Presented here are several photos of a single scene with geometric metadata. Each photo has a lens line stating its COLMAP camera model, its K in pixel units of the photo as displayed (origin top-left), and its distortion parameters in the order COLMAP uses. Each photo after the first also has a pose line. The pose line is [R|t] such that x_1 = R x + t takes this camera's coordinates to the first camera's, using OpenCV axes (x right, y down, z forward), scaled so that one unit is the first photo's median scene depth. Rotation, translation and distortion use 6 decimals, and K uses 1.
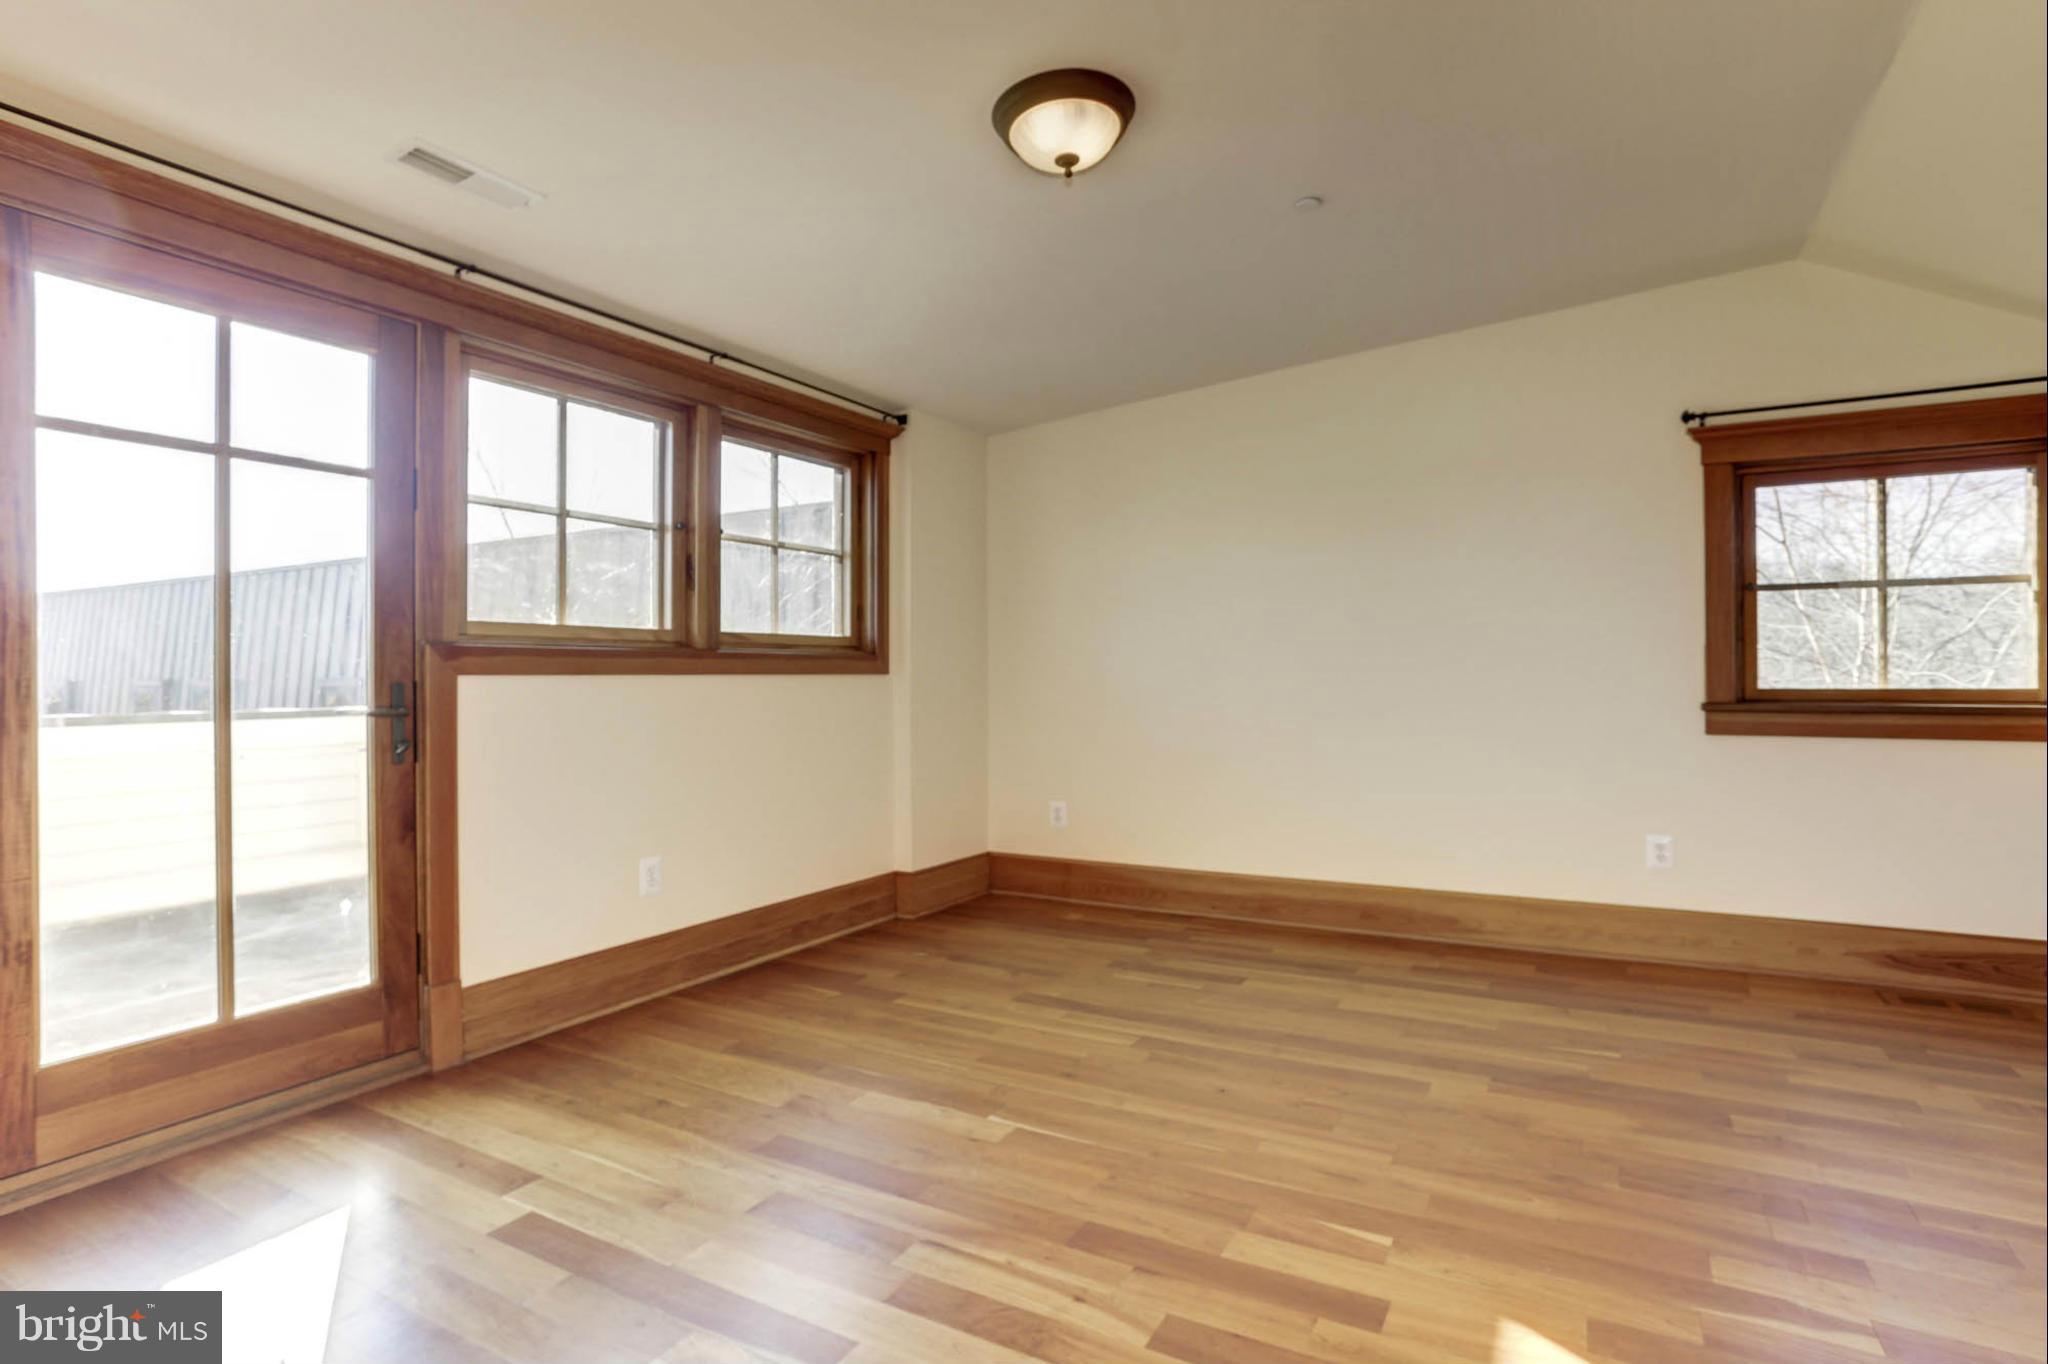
lens RADIAL K [[986.0, 0, 1012.2], [0, 986.0, 681.5], [0, 0, 1]] dist [-0.056449, 0.020674]
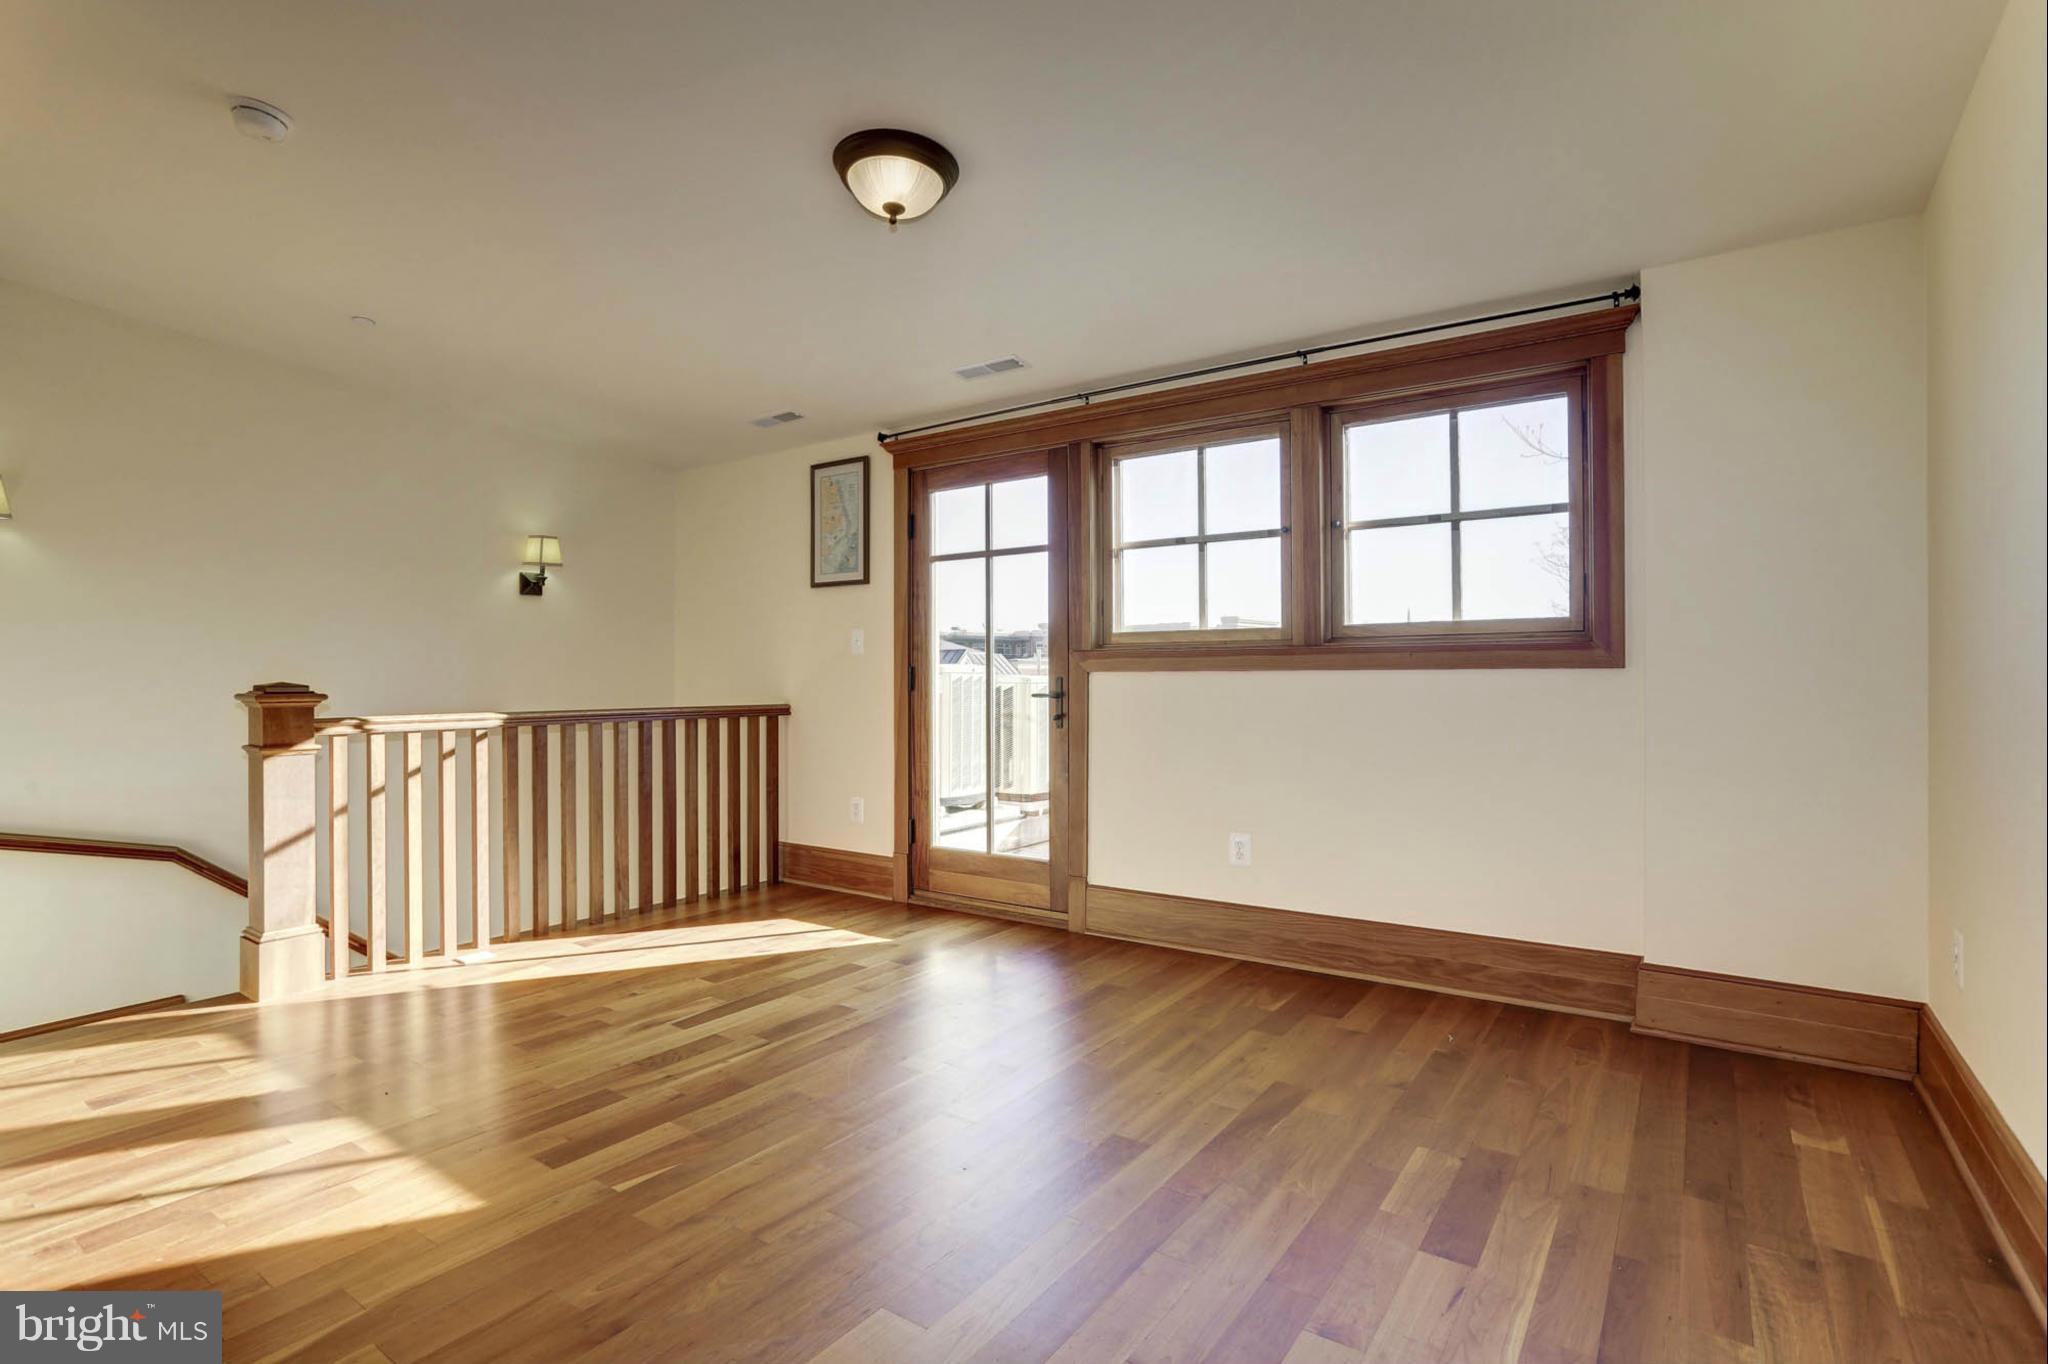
lens RADIAL K [[1013.8, 0, 1020.9], [0, 1013.8, 657.6], [0, 0, 1]] dist [-0.052159, 0.000457]
pose [[-0.083169, -0.016856, -0.996393, 0.772899], [-0.004950, 0.999852, -0.016501, -0.000859], [0.996523, 0.003560, -0.083240, 0.809962]]
